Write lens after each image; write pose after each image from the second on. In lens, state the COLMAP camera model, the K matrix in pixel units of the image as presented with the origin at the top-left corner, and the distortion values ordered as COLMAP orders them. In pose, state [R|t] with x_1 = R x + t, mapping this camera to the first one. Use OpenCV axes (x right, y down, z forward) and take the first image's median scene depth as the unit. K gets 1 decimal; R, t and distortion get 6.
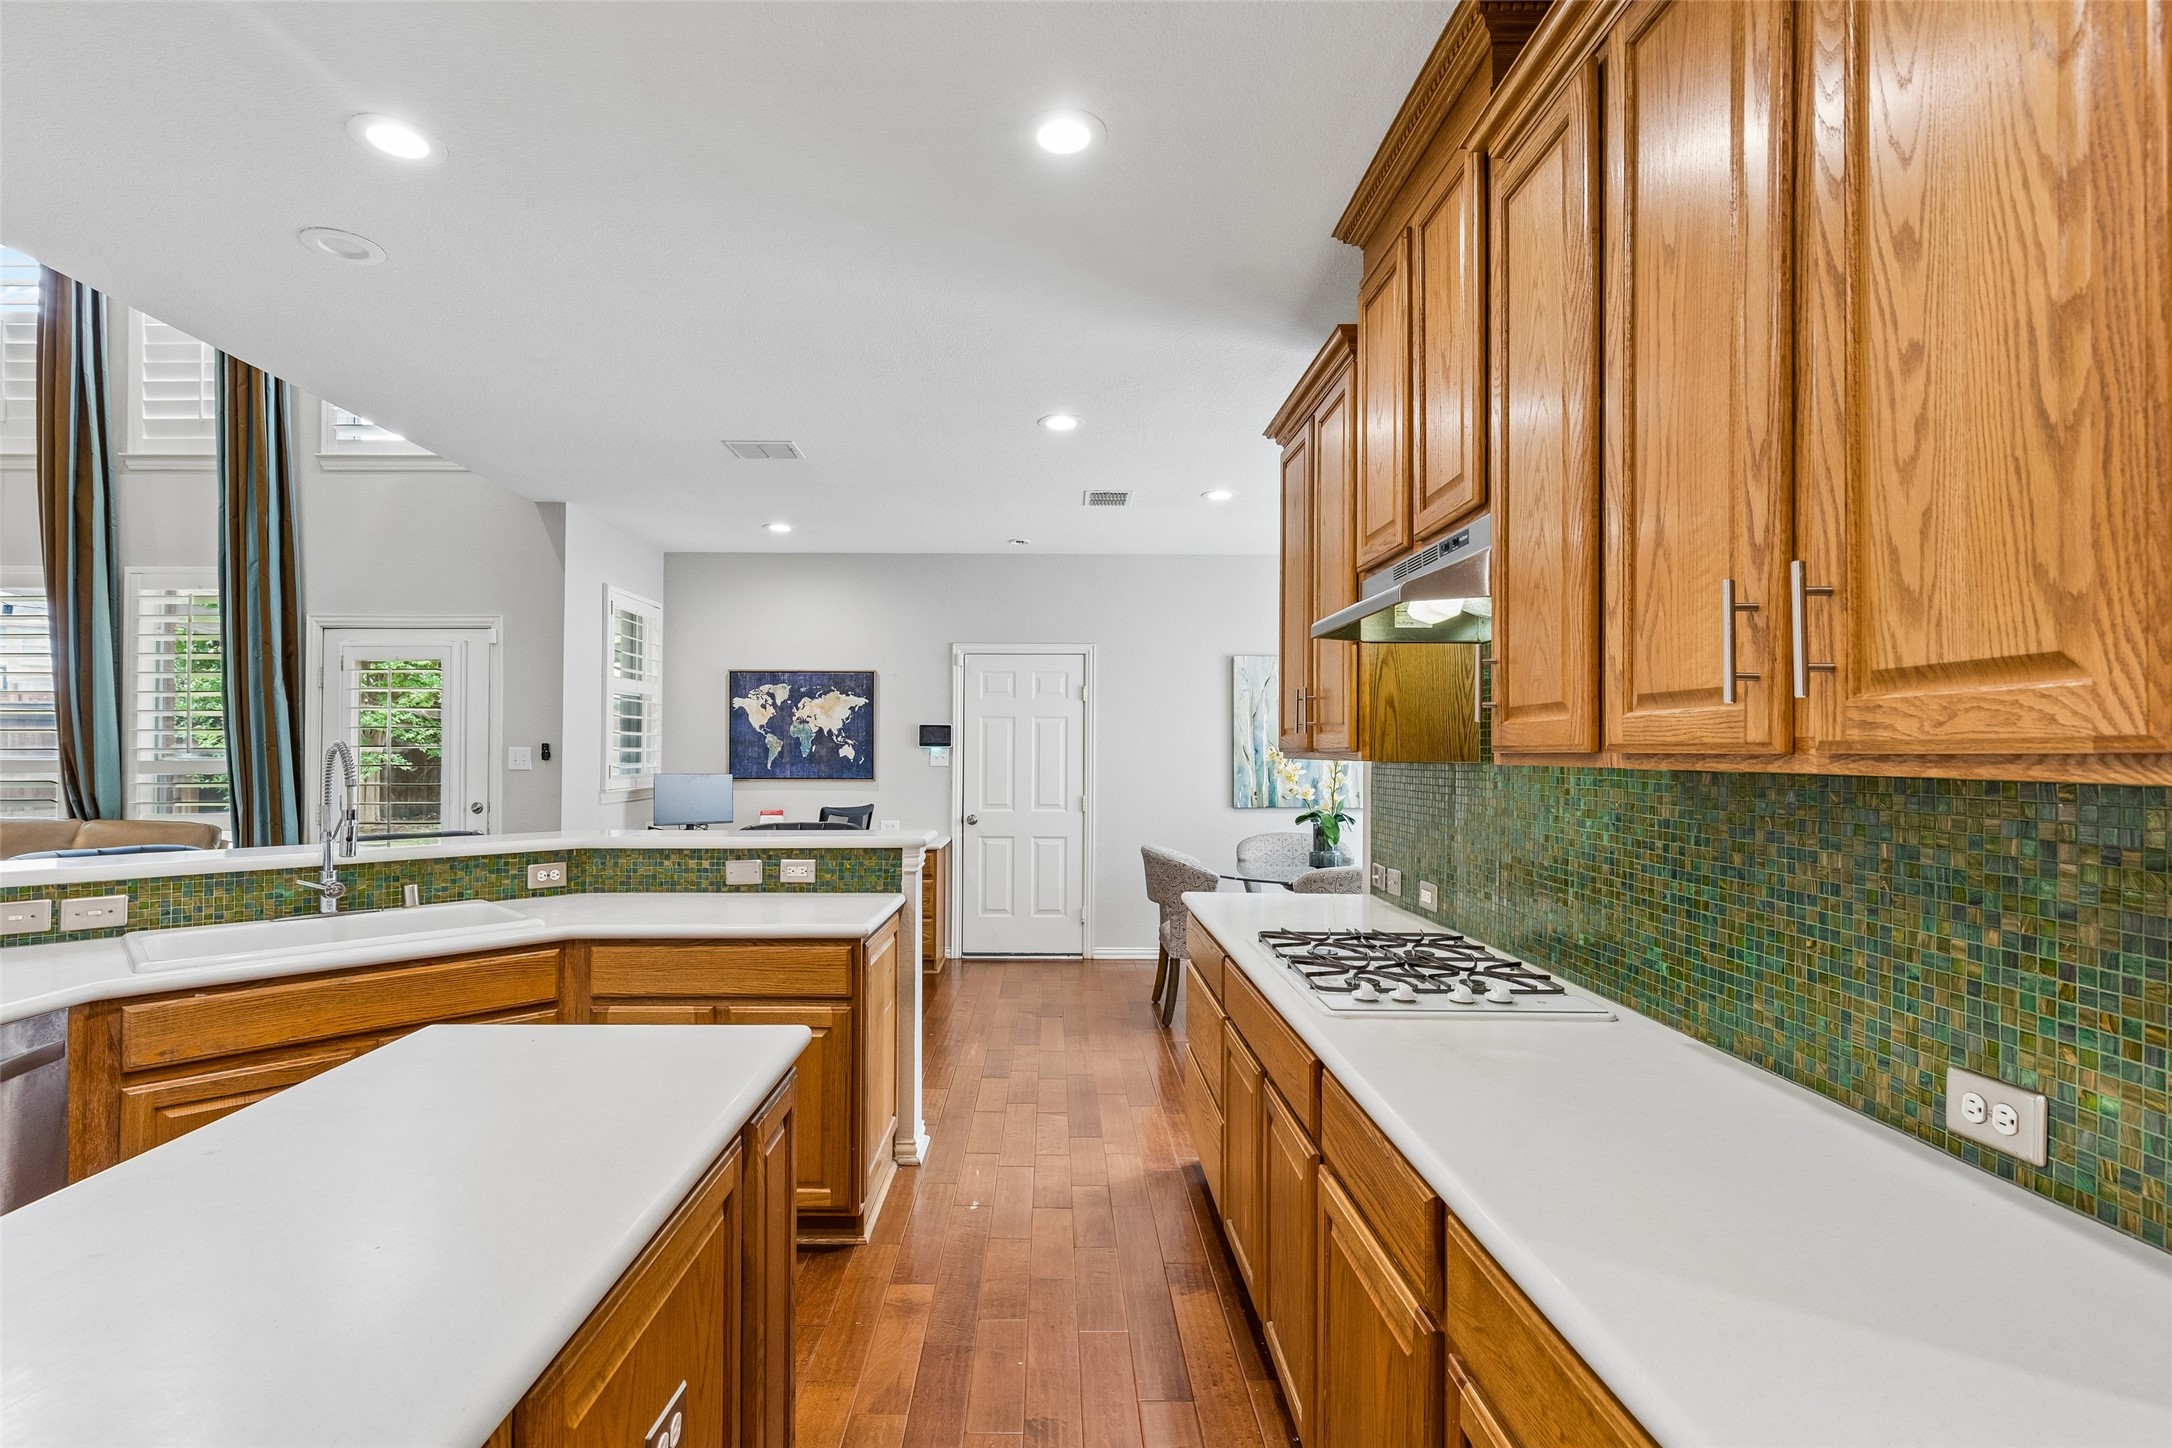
lens RADIAL K [[1000.4, 0, 1062.5], [0, 1000.4, 730.3], [0, 0, 1]] dist [-0.001279, -0.000505]
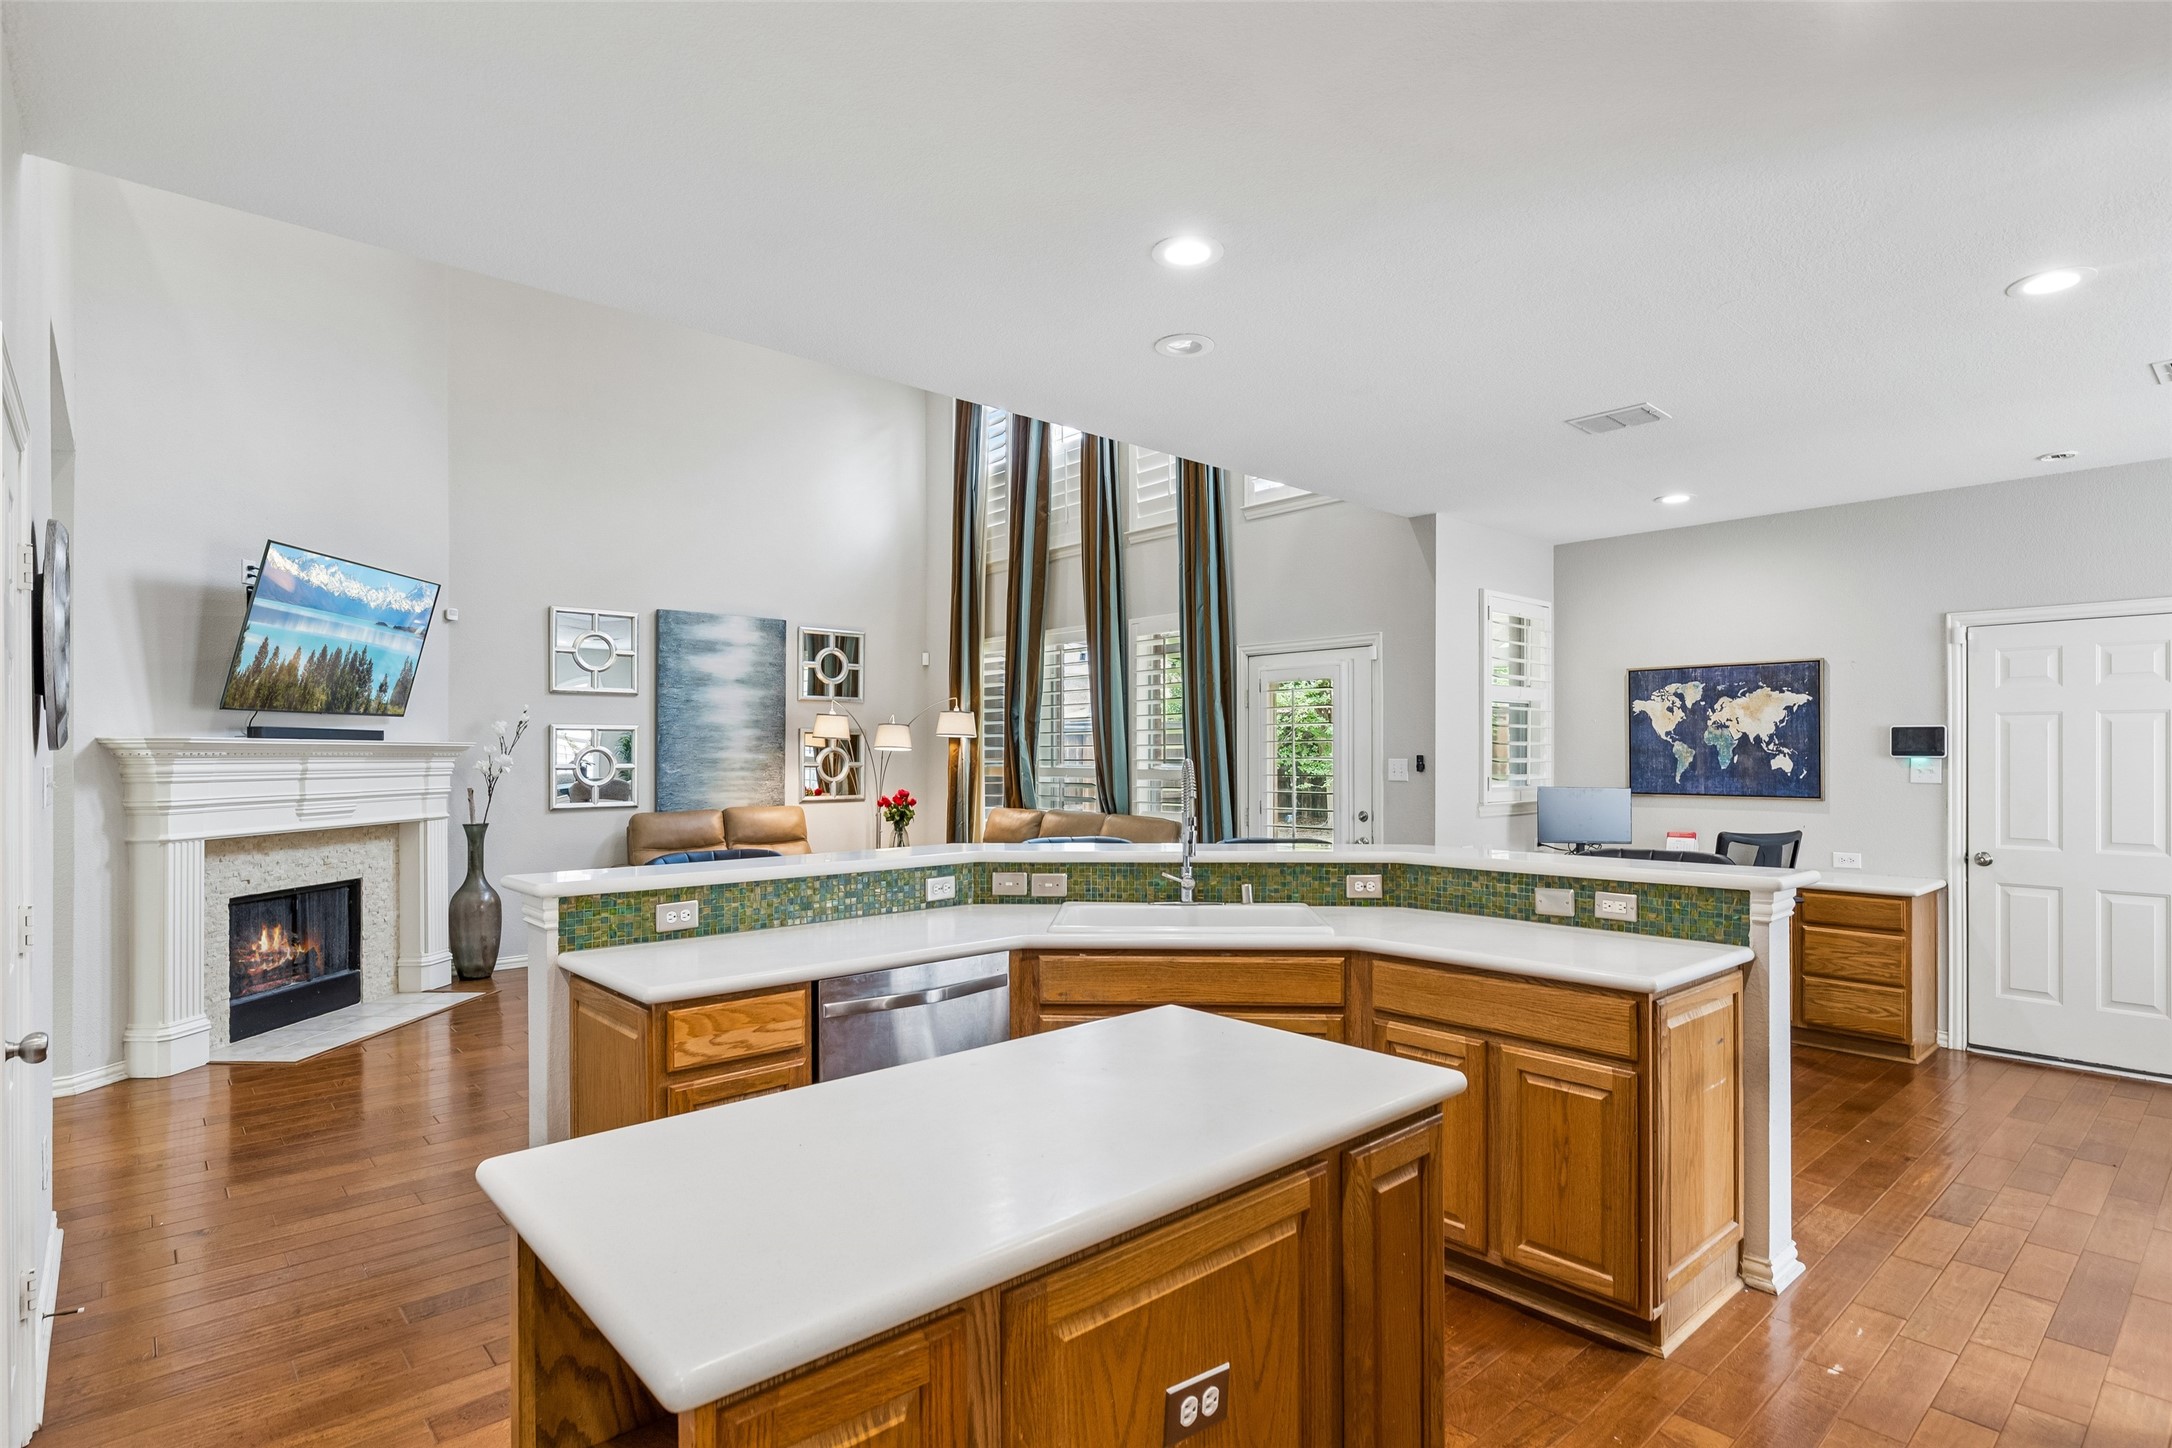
lens RADIAL K [[1095.7, 0, 1110.6], [0, 1095.7, 745.7], [0, 0, 1]] dist [-0.003090, -0.000094]
pose [[0.670377, -0.007769, -0.741980, 0.103609], [0.016597, 0.999852, 0.004527, -0.007271], [0.741835, -0.015349, 0.670407, 0.027852]]
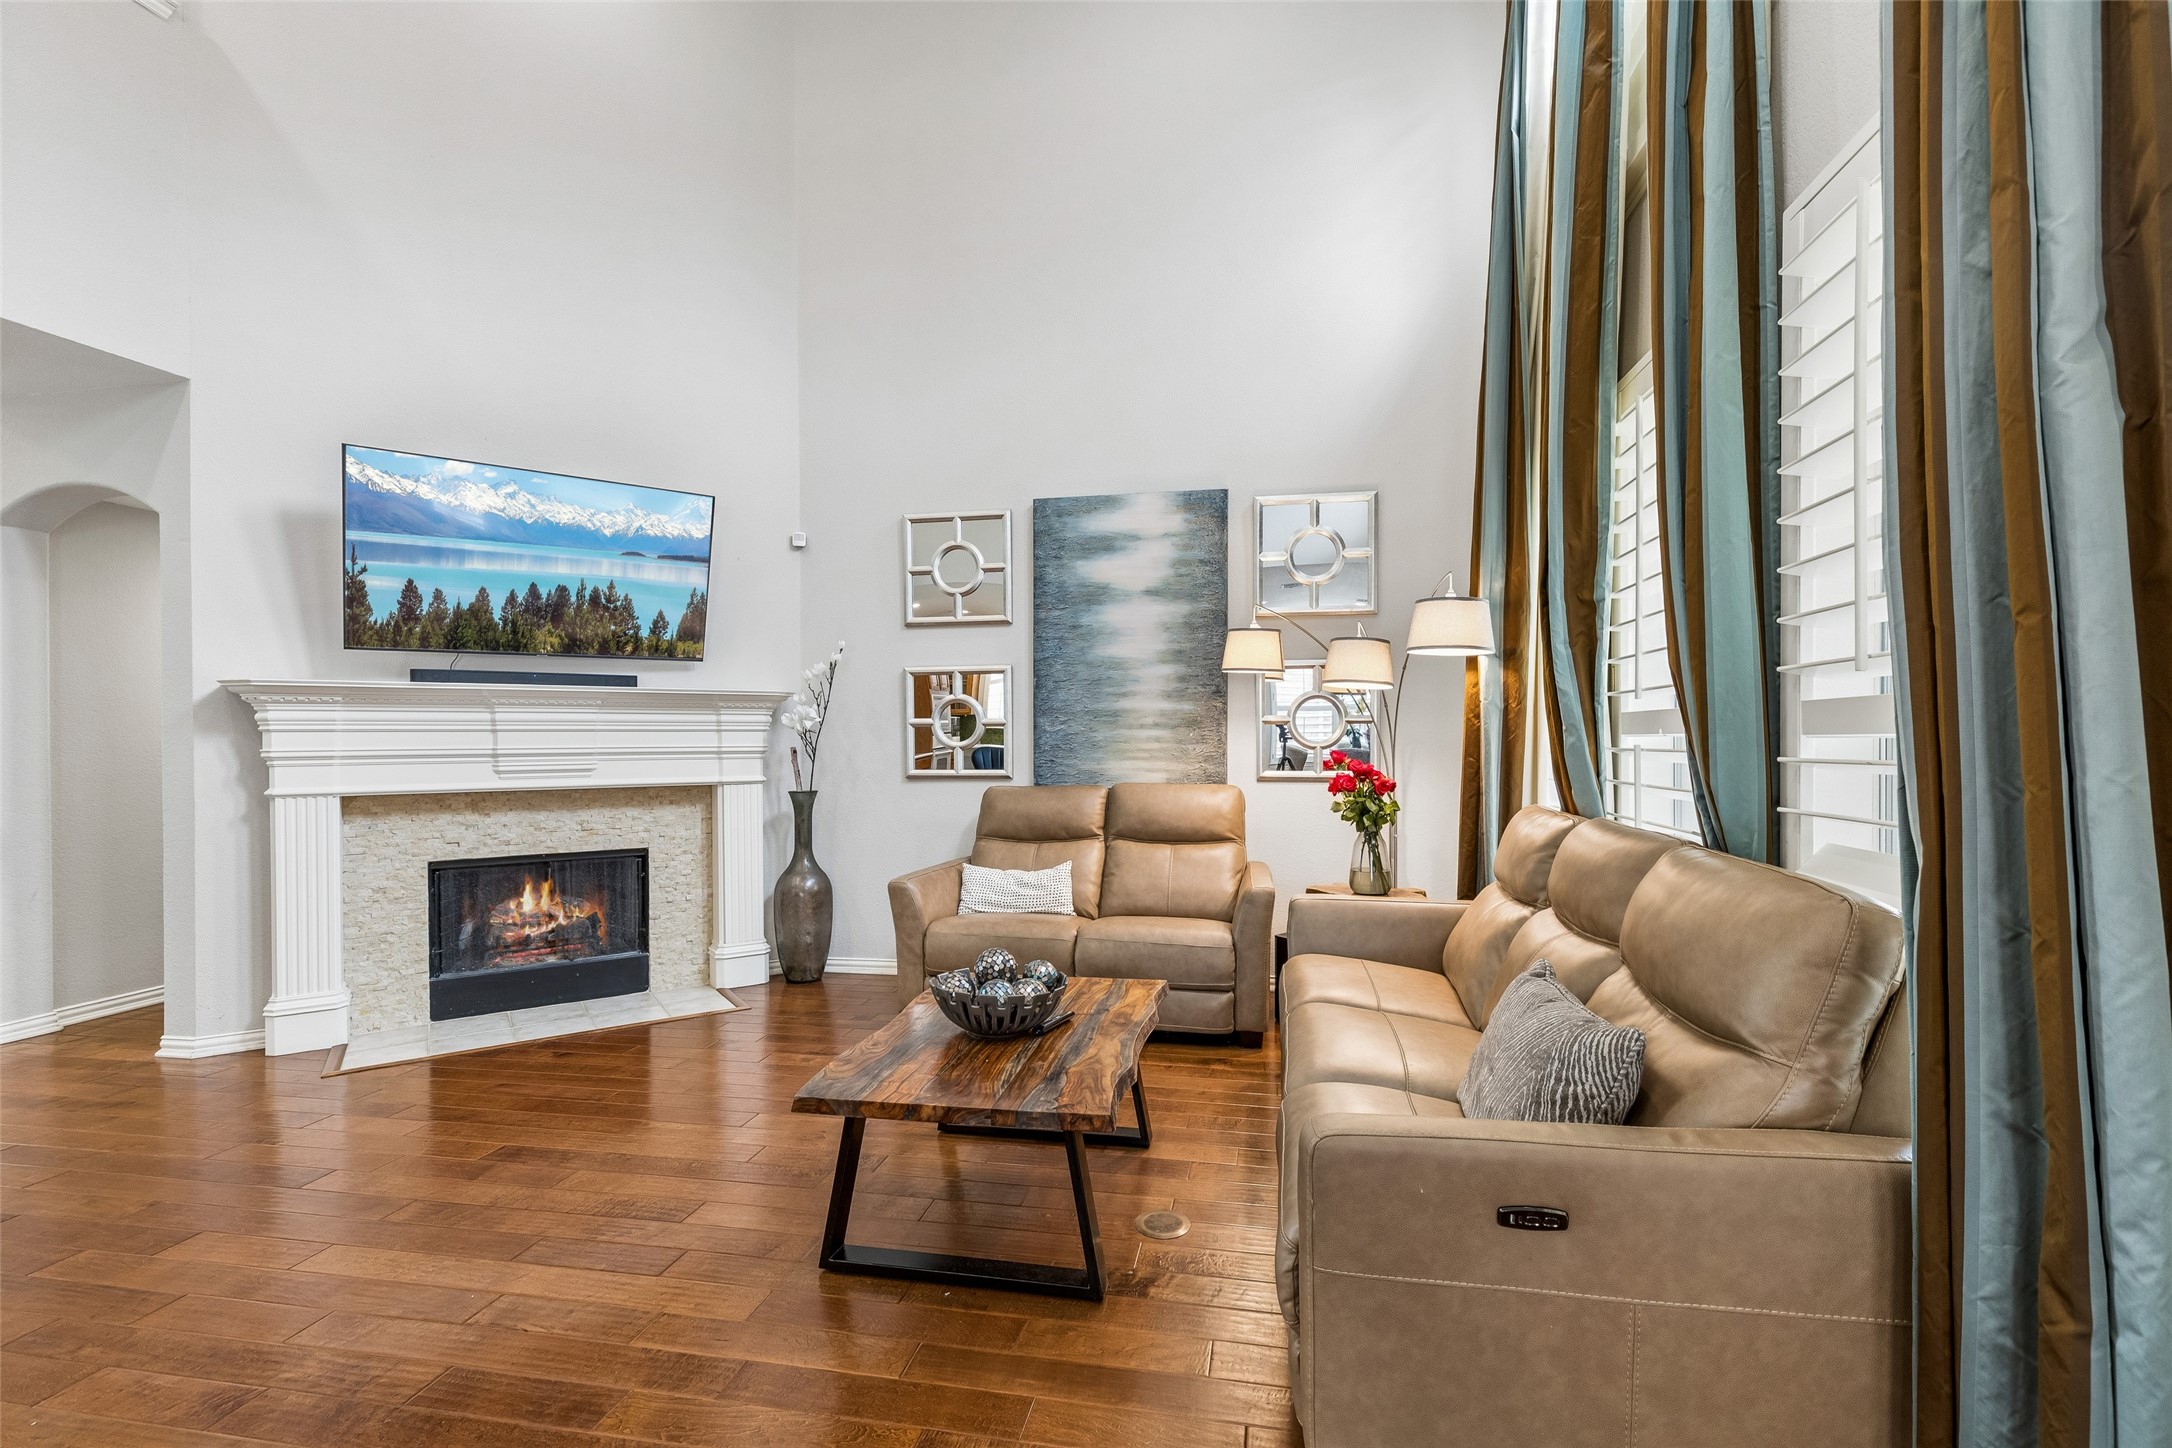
lens RADIAL K [[970.1, 0, 1098.2], [0, 970.1, 738.8], [0, 0, 1]] dist [0.004163, -0.000657]
pose [[-0.194234, 0.003872, -0.980948, -0.533914], [0.023885, 0.999714, -0.000784, 0.038098], [0.980664, -0.023583, -0.194271, 0.843467]]
